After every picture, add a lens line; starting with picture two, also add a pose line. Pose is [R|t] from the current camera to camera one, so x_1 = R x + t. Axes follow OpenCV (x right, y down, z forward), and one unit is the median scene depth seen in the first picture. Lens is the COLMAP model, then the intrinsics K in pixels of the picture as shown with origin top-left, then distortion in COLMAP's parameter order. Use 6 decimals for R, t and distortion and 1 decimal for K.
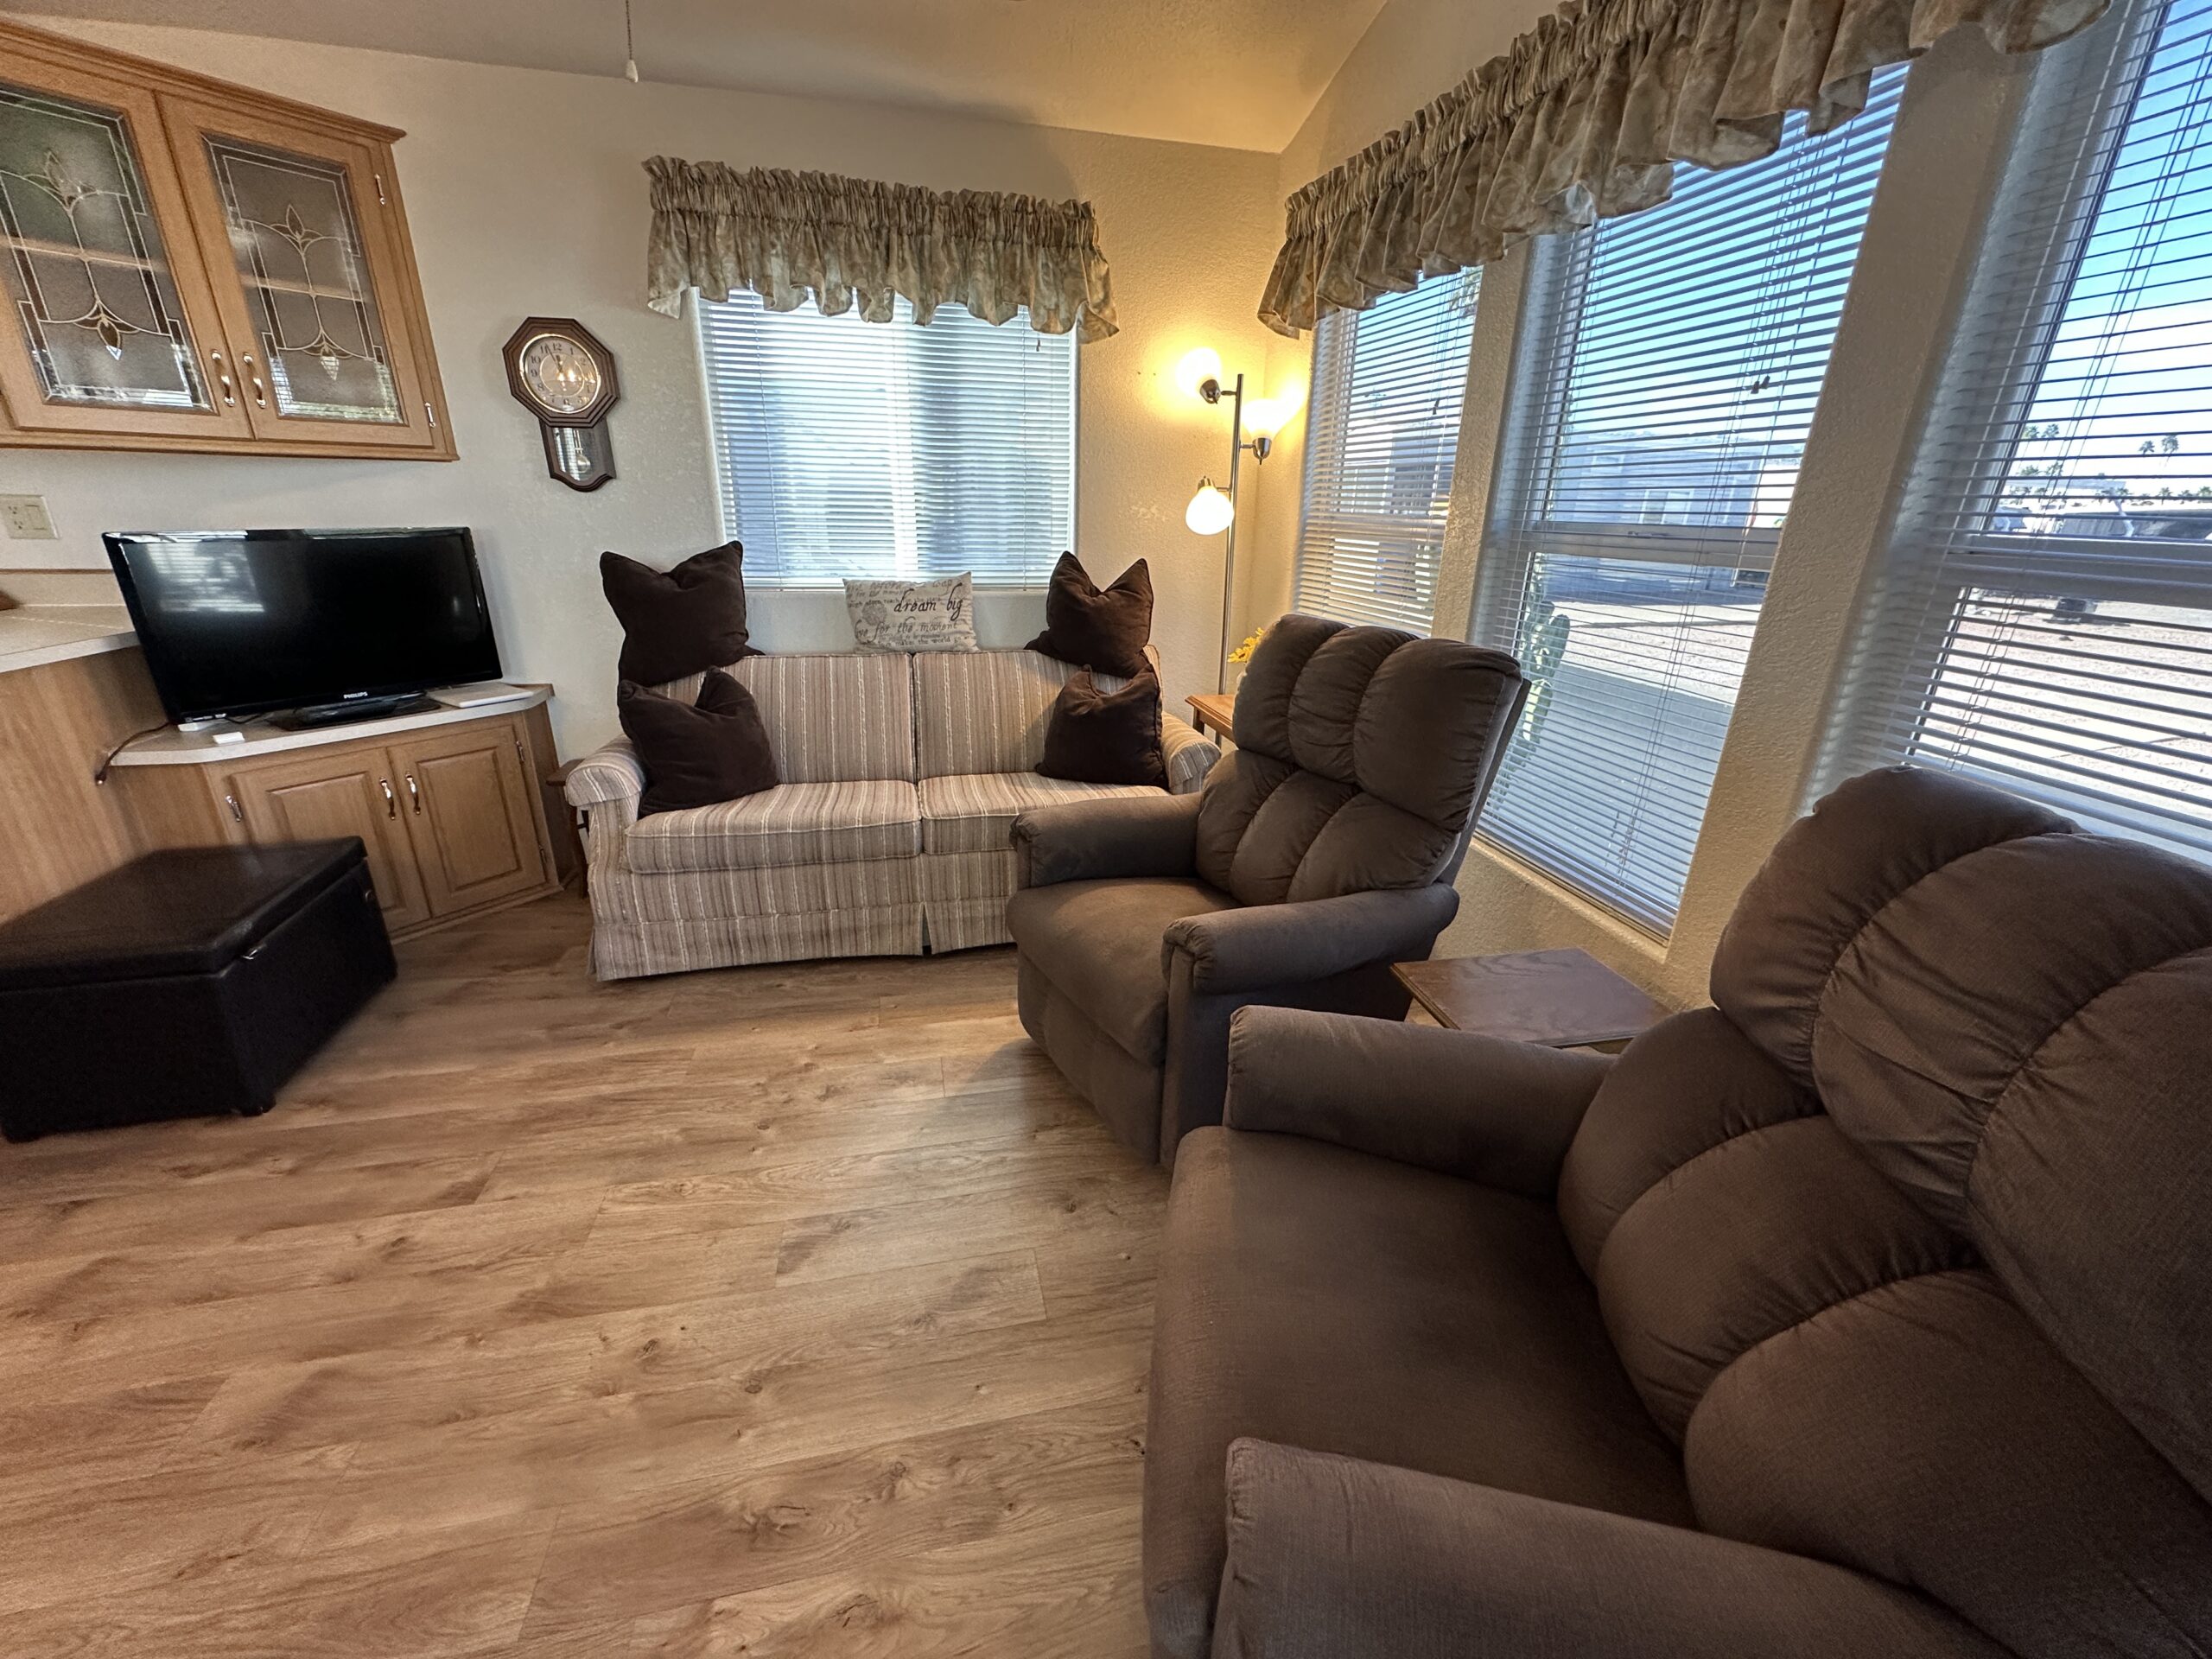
lens RADIAL K [[878.7, 0, 1102.2], [0, 878.7, 828.3], [0, 0, 1]] dist [-0.000869, -0.000356]
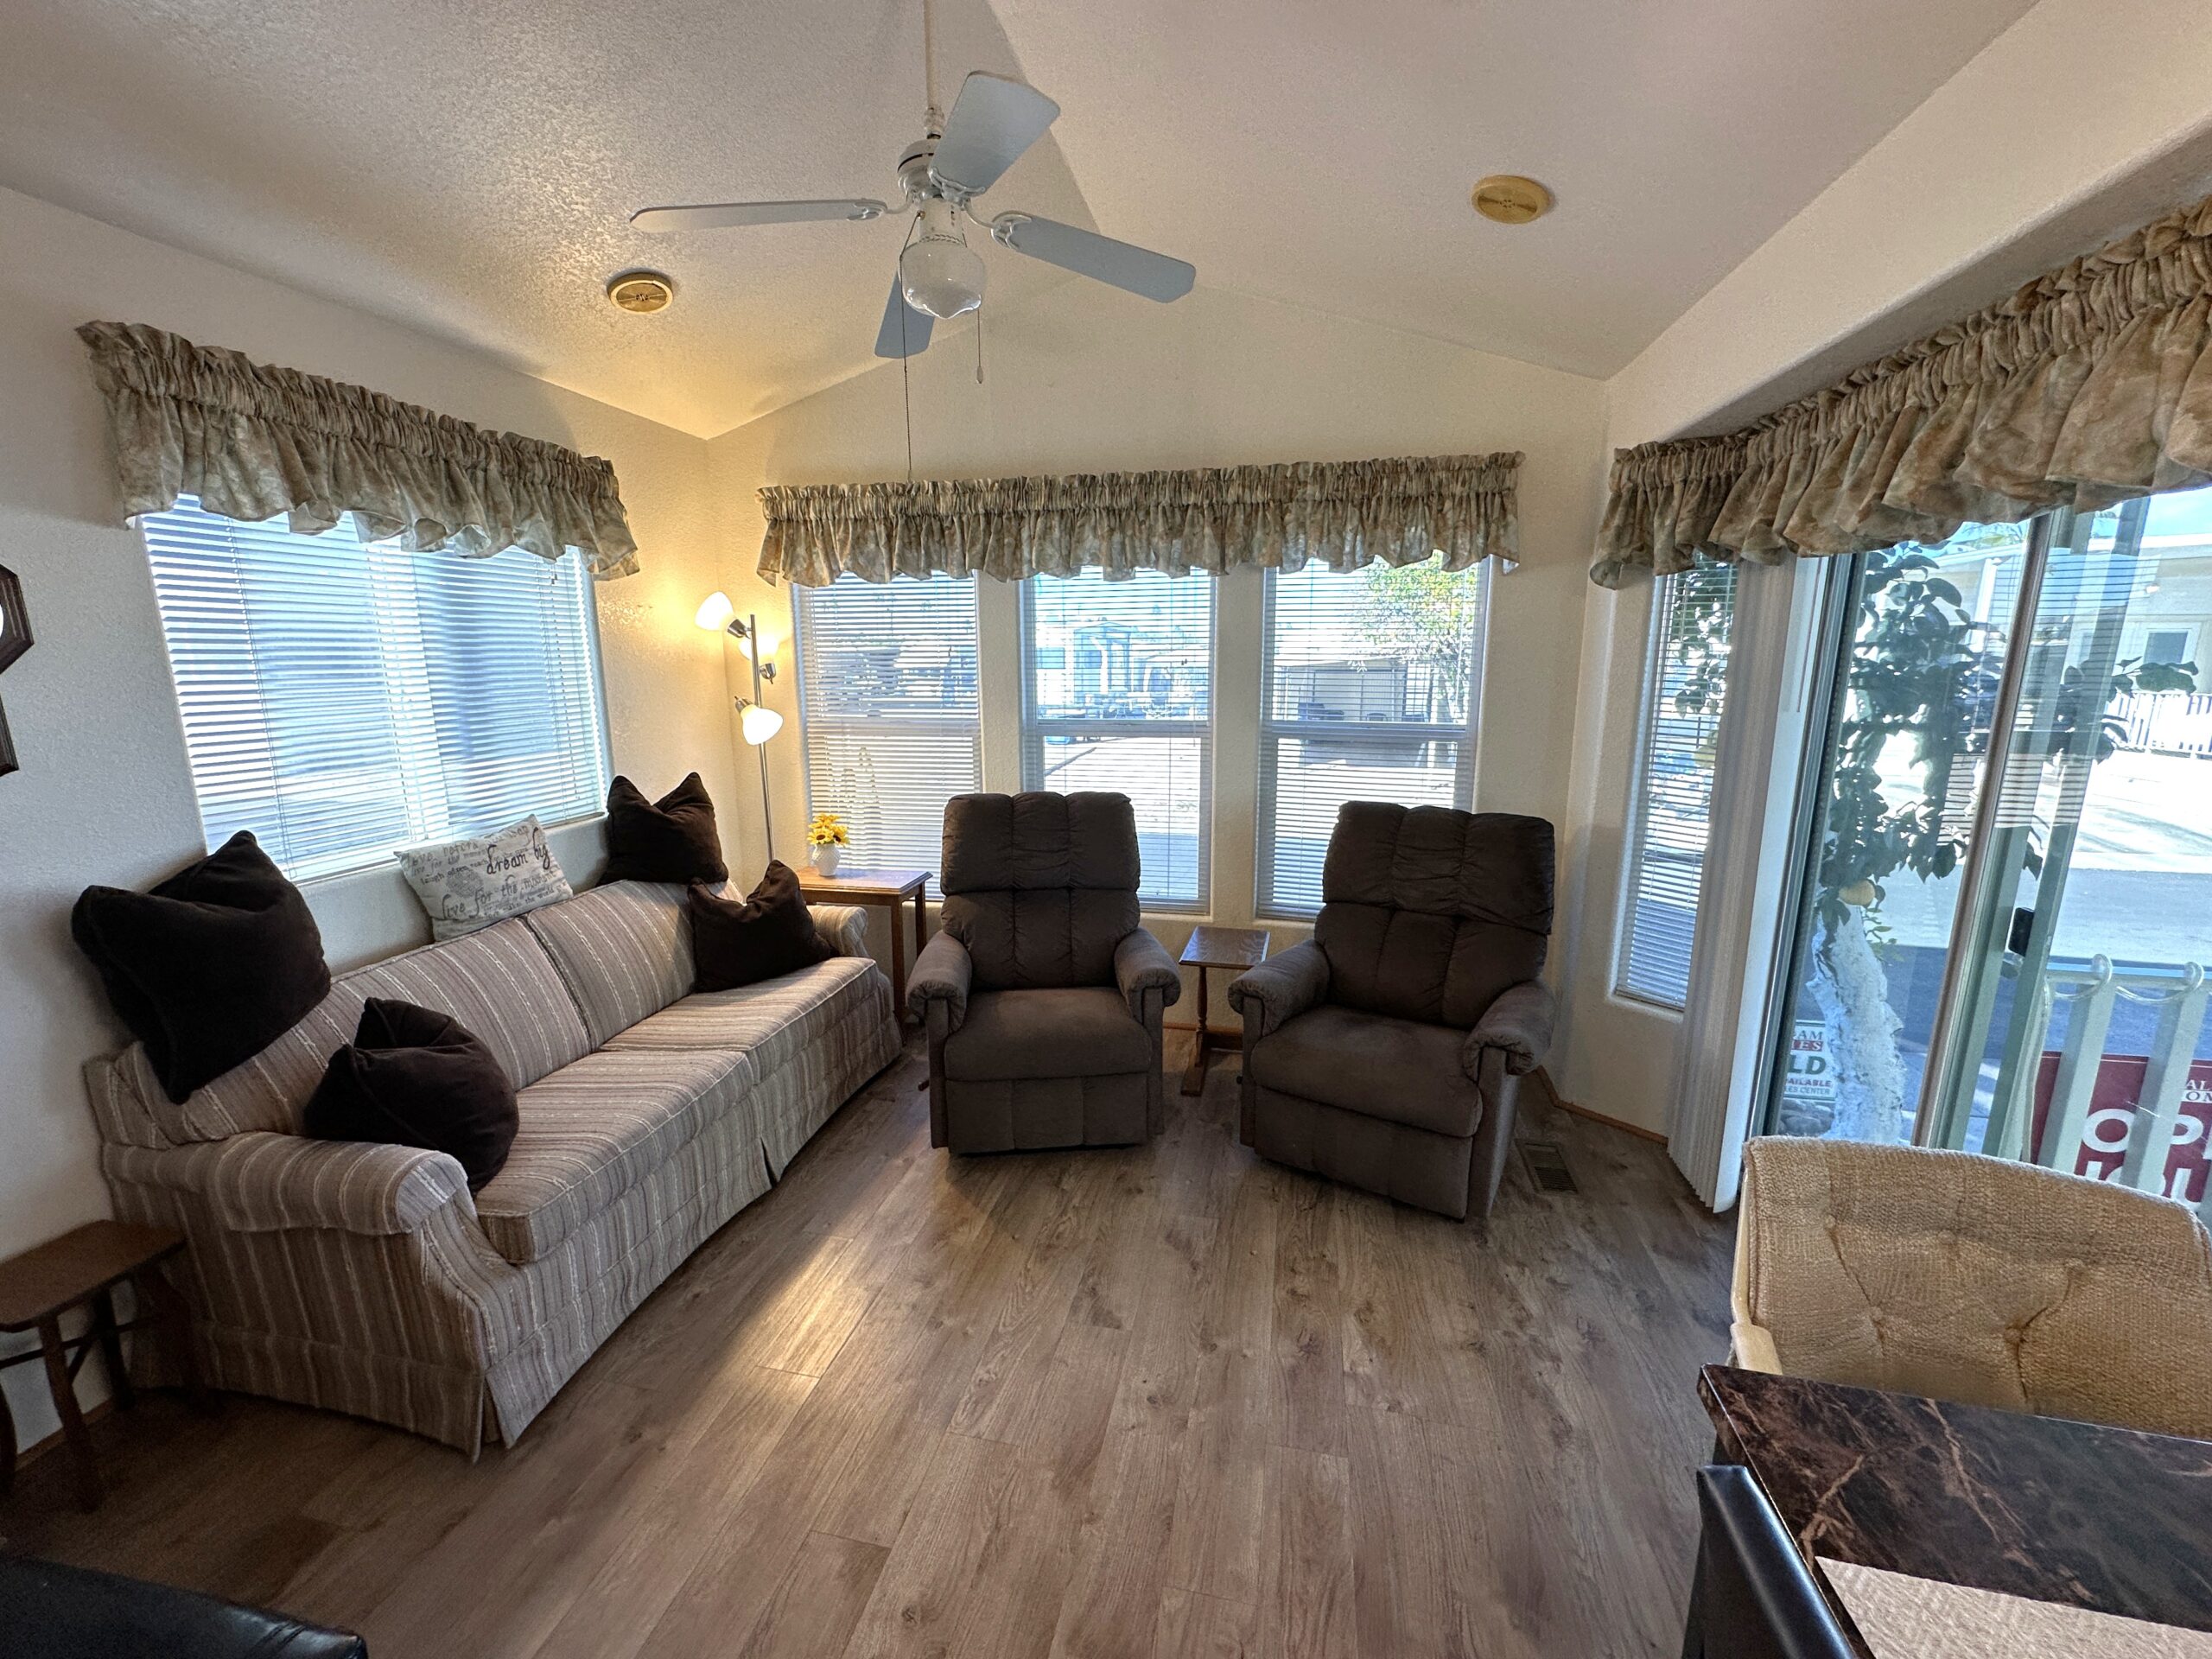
lens RADIAL K [[878.7, 0, 1104.5], [0, 878.7, 834.3], [0, 0, 1]] dist [-0.000869, -0.000356]
pose [[0.425361, -0.203147, 0.881929, -0.833664], [0.328135, 0.942793, 0.058905, -0.163800], [-0.843443, 0.264336, 0.467687, 0.127611]]
